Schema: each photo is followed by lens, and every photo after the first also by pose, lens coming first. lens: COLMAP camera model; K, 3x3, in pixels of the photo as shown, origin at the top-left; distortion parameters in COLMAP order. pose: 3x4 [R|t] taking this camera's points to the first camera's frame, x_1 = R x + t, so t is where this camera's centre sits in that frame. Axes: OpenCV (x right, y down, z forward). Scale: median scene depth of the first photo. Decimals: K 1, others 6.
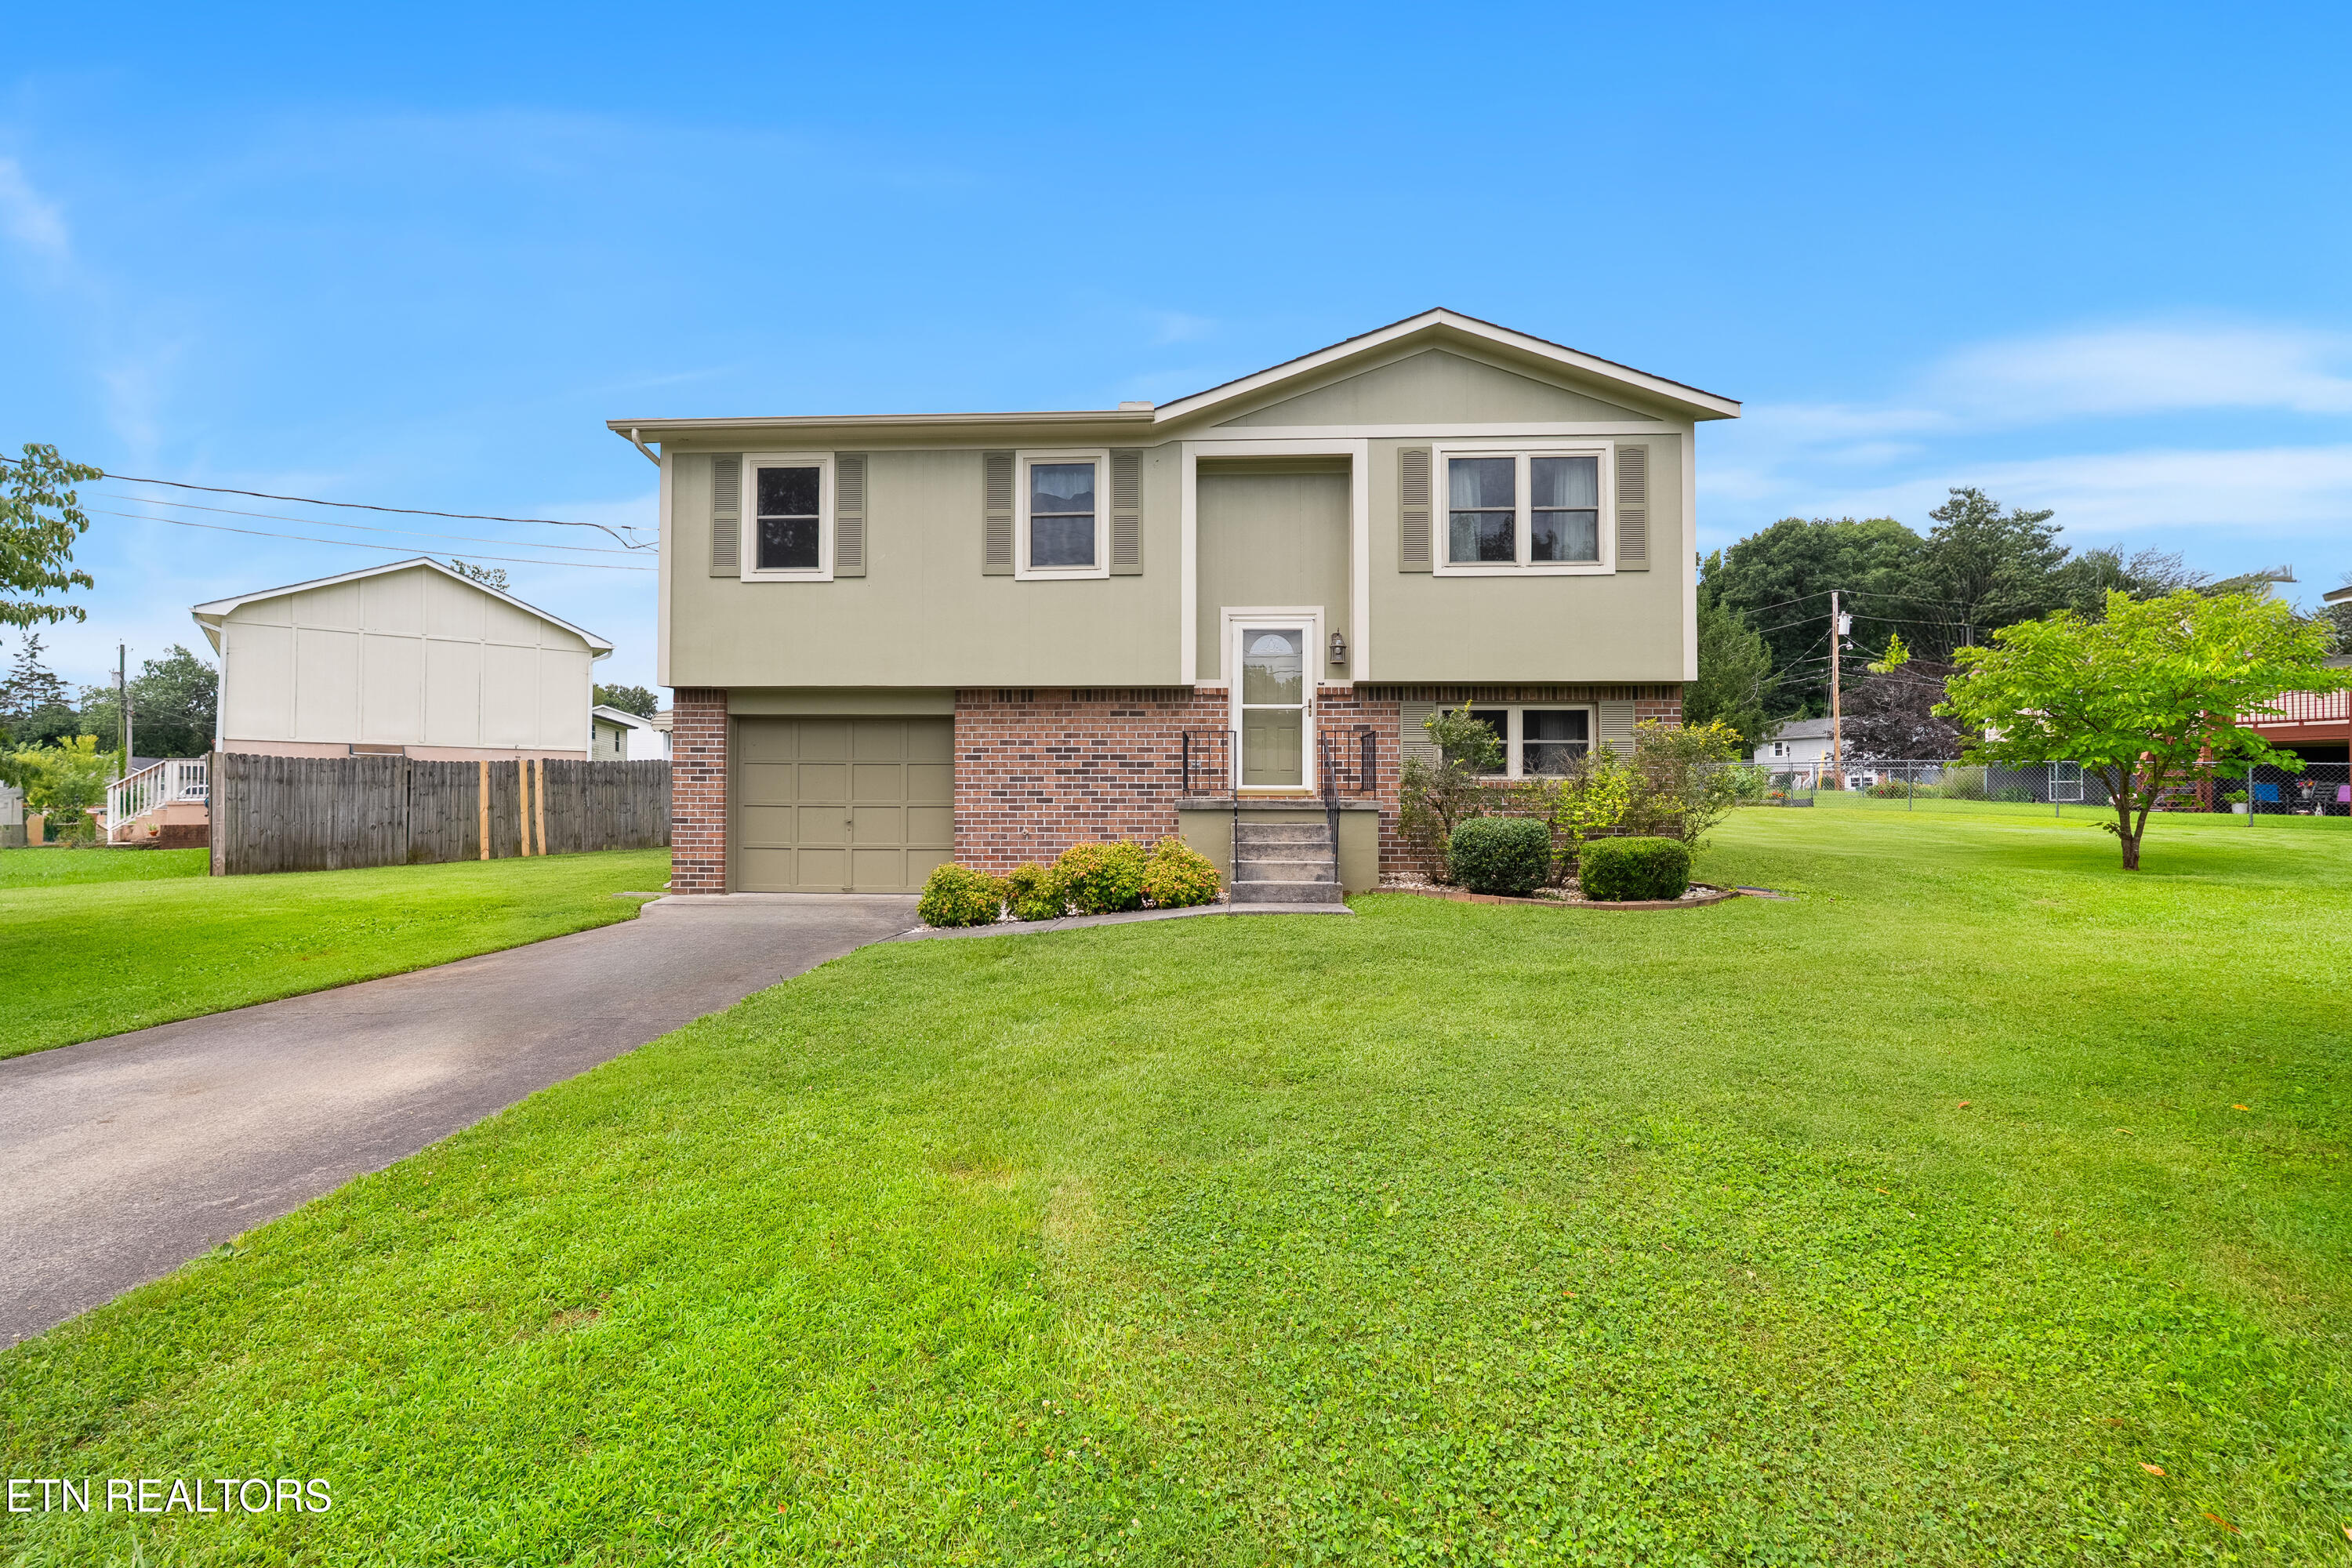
lens RADIAL K [[1057.5, 0, 1161.9], [0, 1057.5, 778.2], [0, 0, 1]] dist [-0.013816, -0.000143]
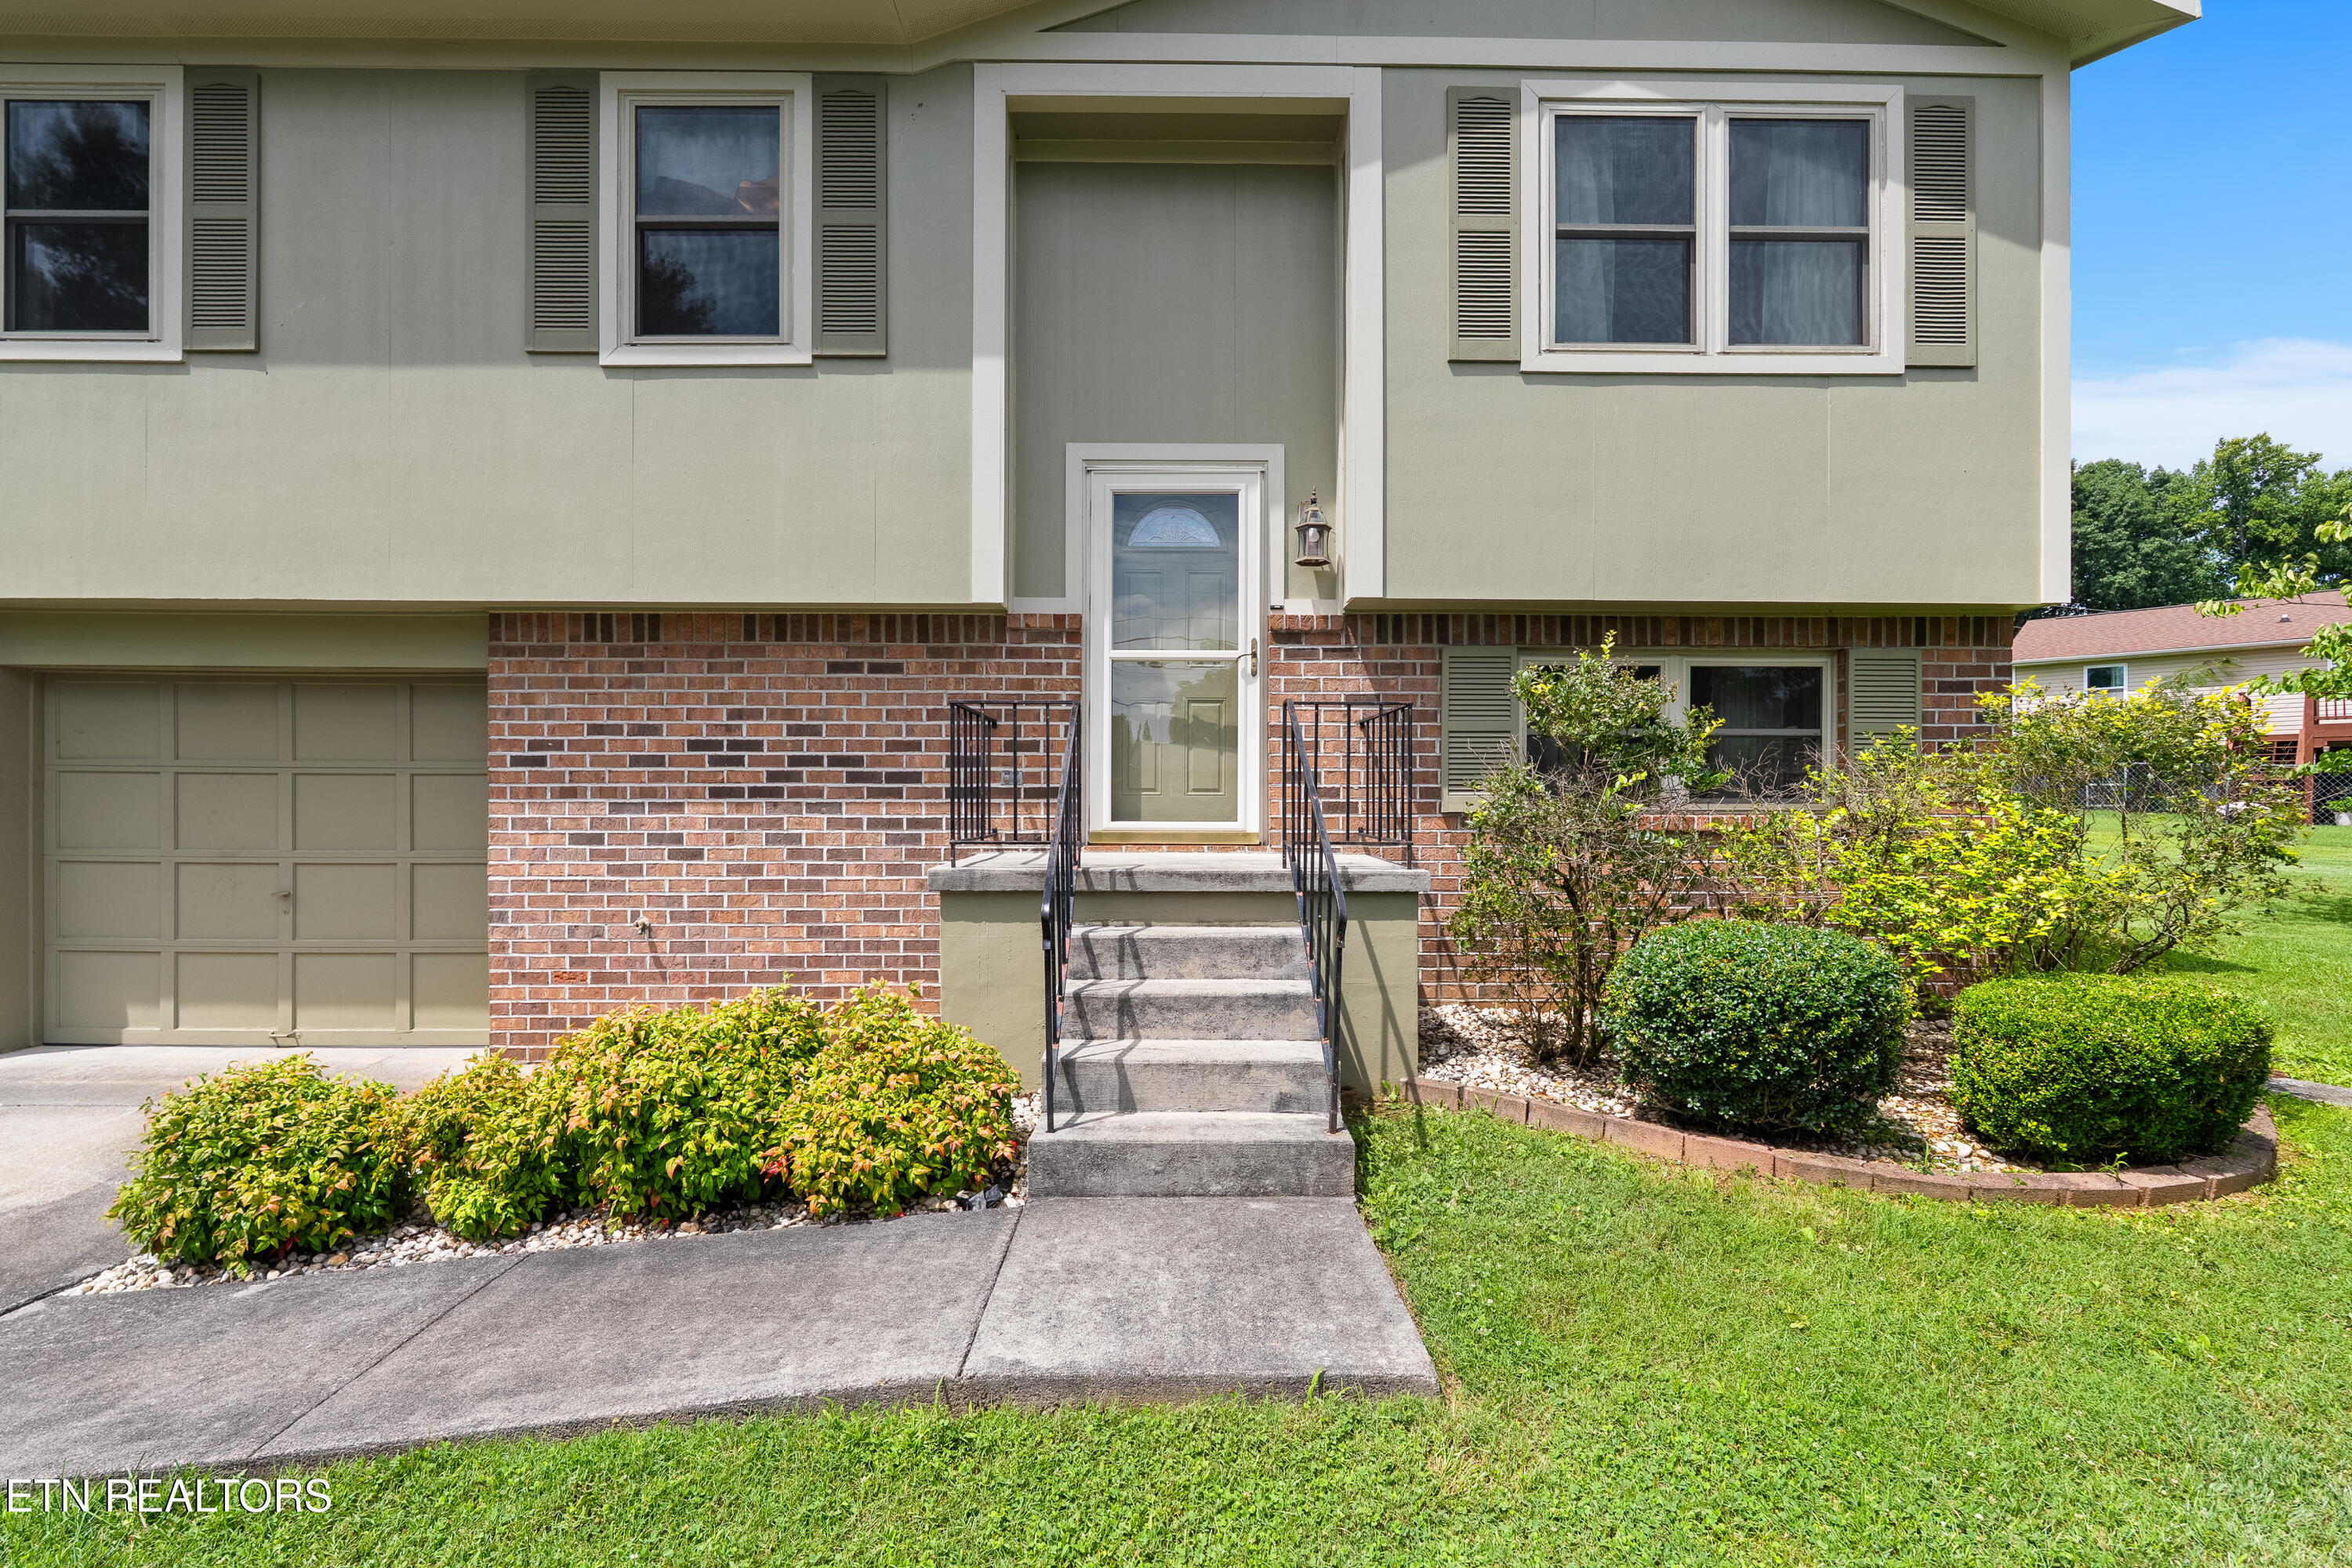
lens RADIAL K [[1194.0, 0, 1174.5], [0, 1194.0, 805.9], [0, 0, 1]] dist [-0.005637, -0.000756]
pose [[0.996492, -0.000537, 0.083692, 0.060835], [-0.001534, 0.999694, 0.024685, -0.013756], [-0.083680, -0.024727, 0.996186, 0.474690]]
